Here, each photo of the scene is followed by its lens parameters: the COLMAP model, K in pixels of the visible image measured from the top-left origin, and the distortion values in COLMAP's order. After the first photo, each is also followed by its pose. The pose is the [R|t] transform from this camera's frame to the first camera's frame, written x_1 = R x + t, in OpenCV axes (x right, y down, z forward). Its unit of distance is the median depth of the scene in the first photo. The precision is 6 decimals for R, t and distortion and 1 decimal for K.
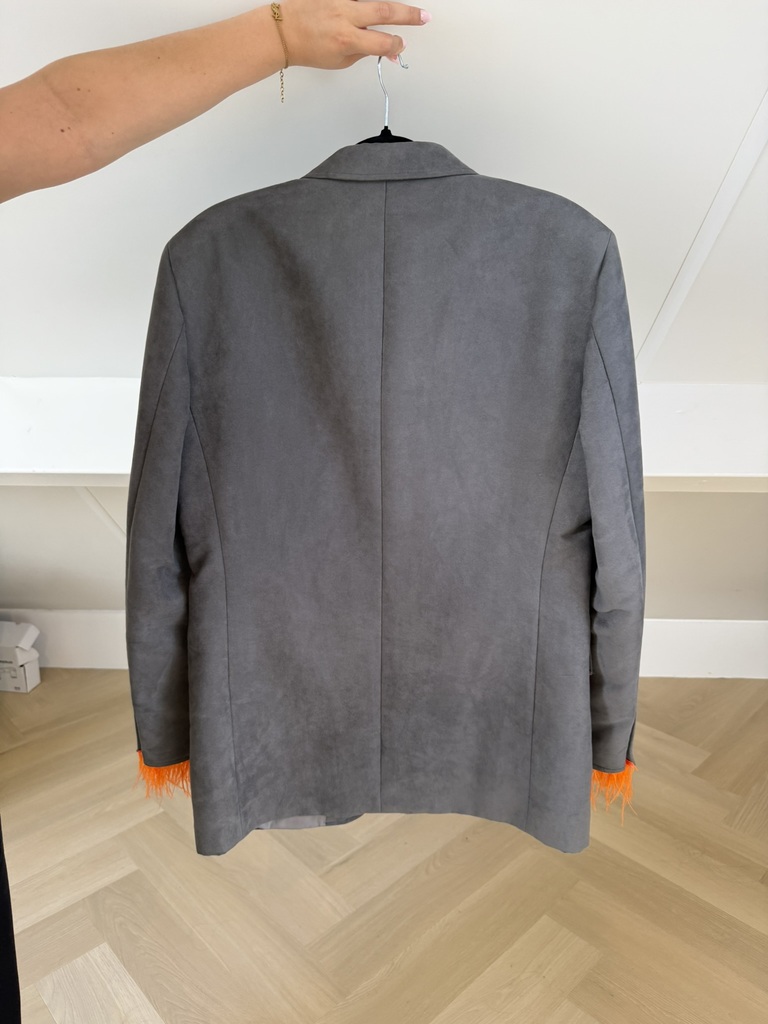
lens RADIAL K [[718.3, 0, 385.4], [0, 718.3, 513.7], [0, 0, 1]] dist [-0.017628, 0.001146]
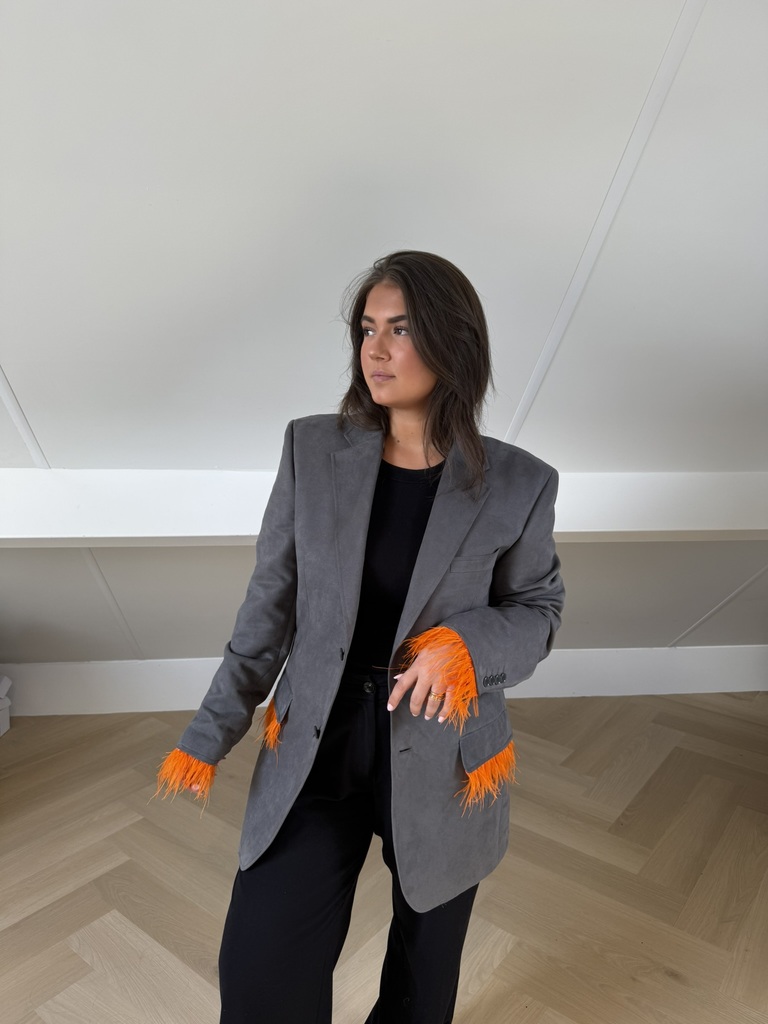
lens RADIAL K [[718.3, 0, 383.9], [0, 718.3, 512.1], [0, 0, 1]] dist [-0.017628, 0.001146]
pose [[0.989218, -0.012130, 0.145944, -0.085969], [0.026993, 0.994592, -0.100295, 0.036632], [-0.143939, 0.103153, 0.984196, -0.341545]]
